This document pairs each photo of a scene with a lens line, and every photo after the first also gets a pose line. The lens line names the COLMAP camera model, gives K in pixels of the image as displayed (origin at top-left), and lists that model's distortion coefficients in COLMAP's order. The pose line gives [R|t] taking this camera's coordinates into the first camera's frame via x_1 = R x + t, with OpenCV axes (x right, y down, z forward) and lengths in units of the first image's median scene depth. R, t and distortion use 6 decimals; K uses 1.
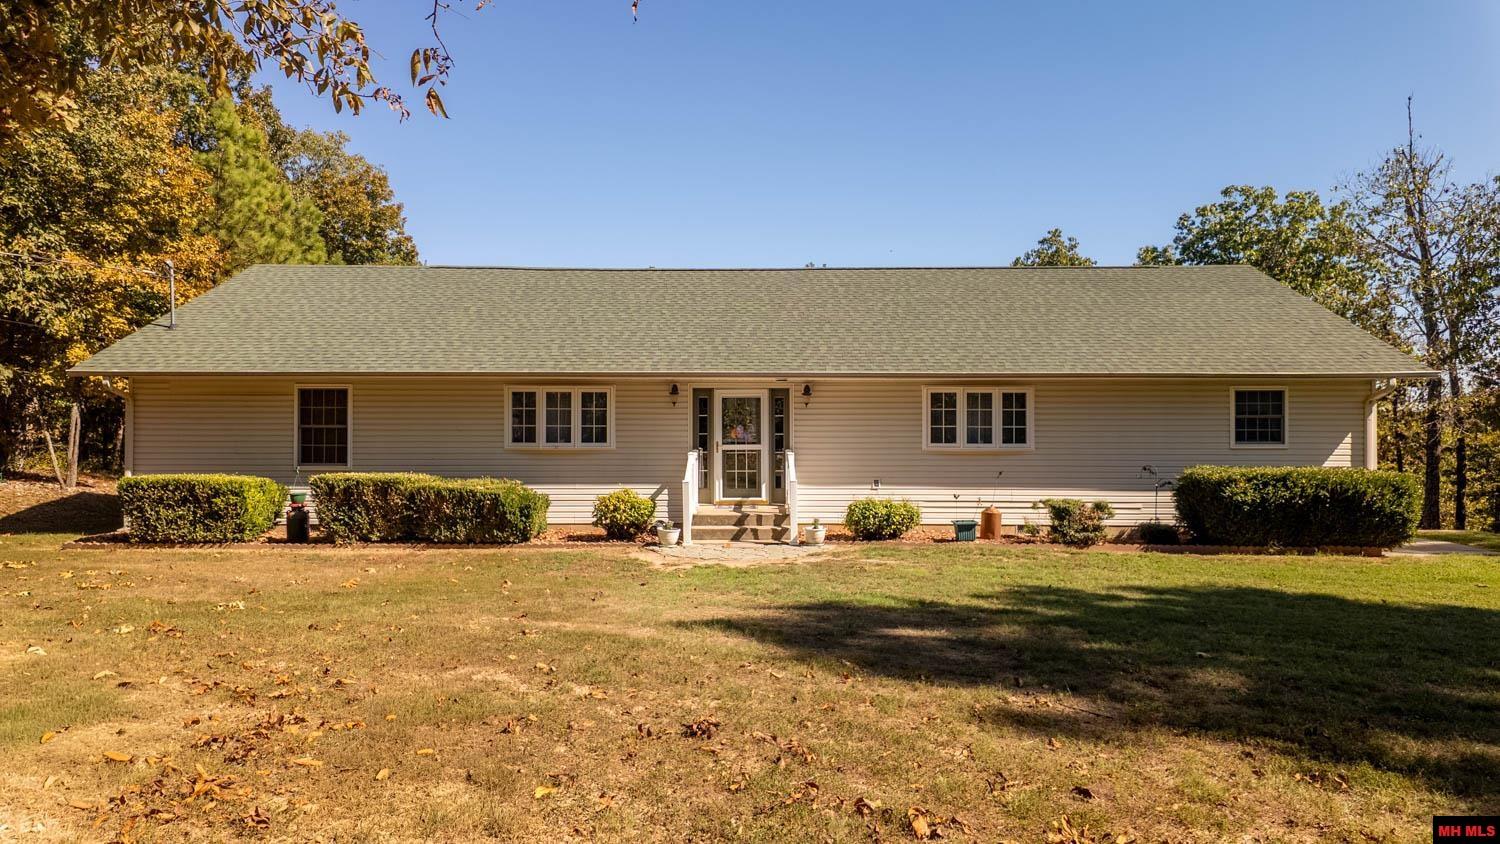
lens RADIAL K [[884.8, 0, 759.0], [0, 884.8, 425.9], [0, 0, 1]] dist [0.066223, -0.044781]
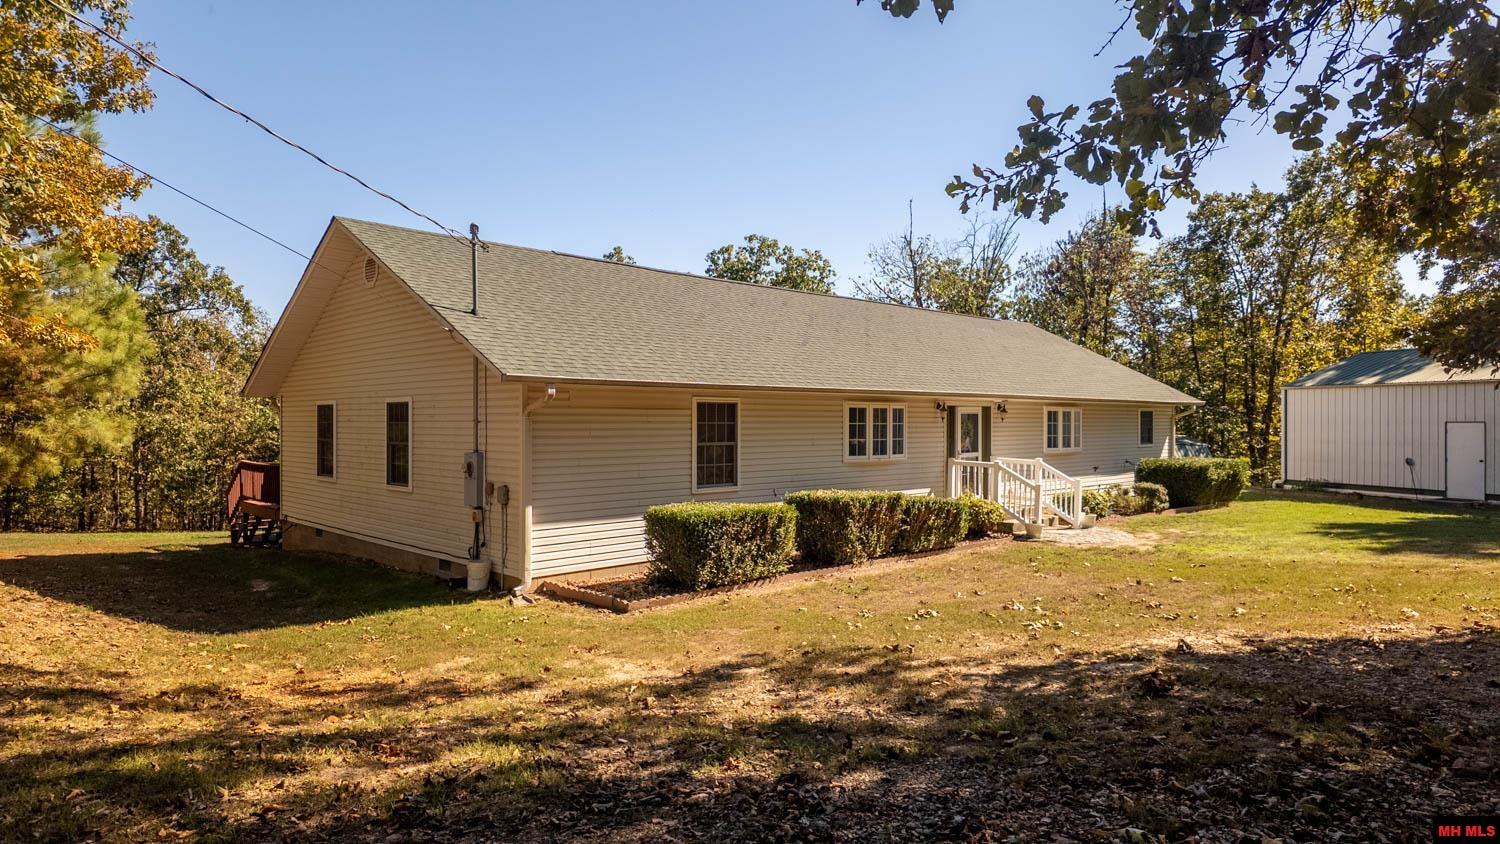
lens RADIAL K [[884.8, 0, 759.0], [0, 884.8, 425.9], [0, 0, 1]] dist [0.066223, -0.044781]
pose [[0.711937, -0.005224, 0.702224, -1.081376], [-0.000003, 0.999972, 0.007443, -0.024410], [-0.702243, -0.005301, 0.711918, 0.336238]]
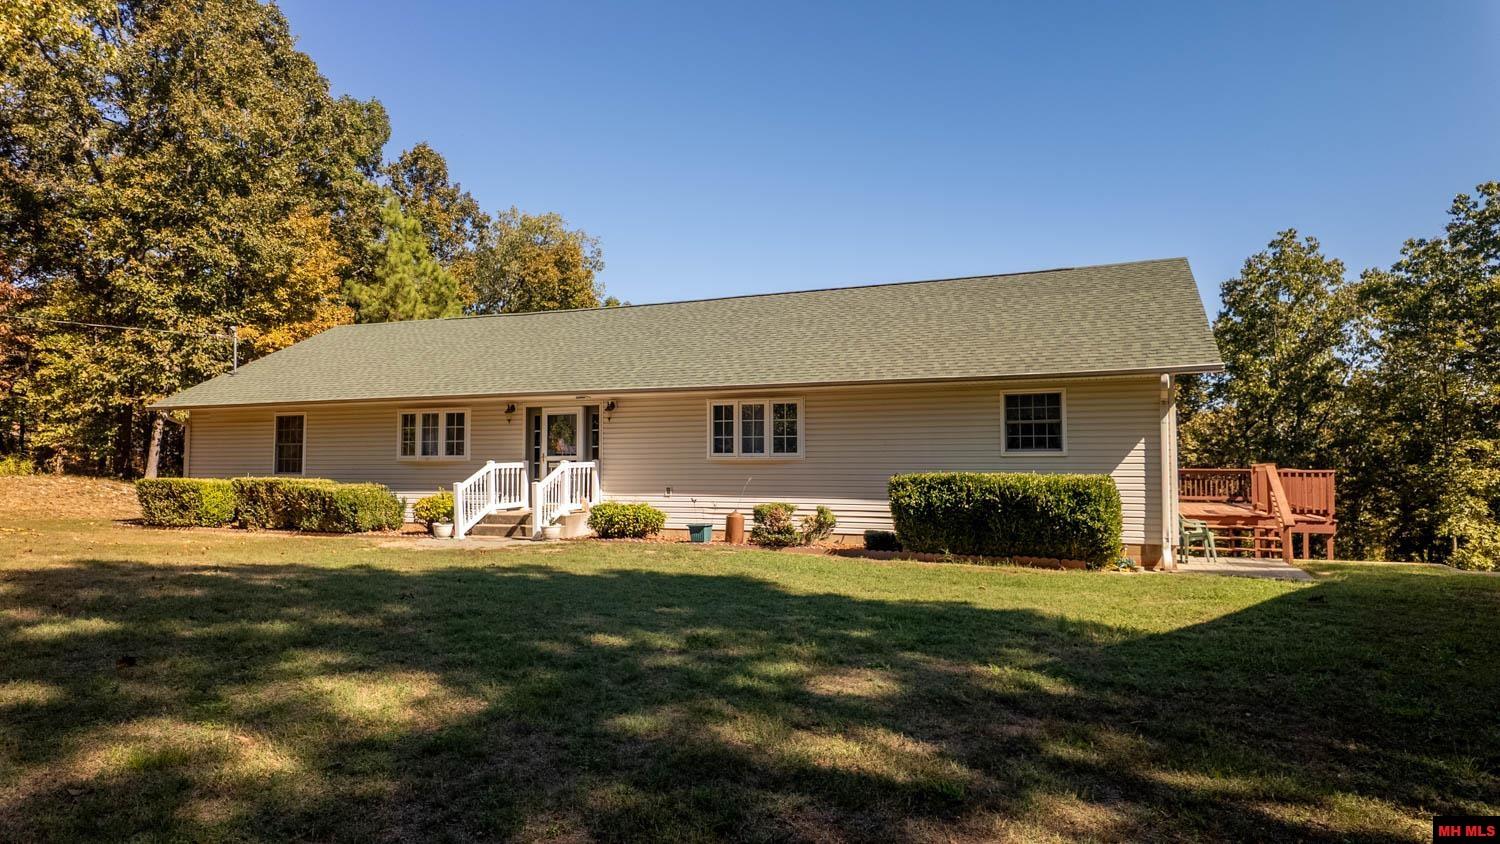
lens RADIAL K [[884.8, 0, 759.0], [0, 884.8, 425.9], [0, 0, 1]] dist [0.066223, -0.044781]
pose [[0.924015, -0.019674, -0.381850, 0.651799], [0.000650, 0.998755, -0.049886, 0.039808], [0.382356, 0.045847, 0.922877, 0.047744]]
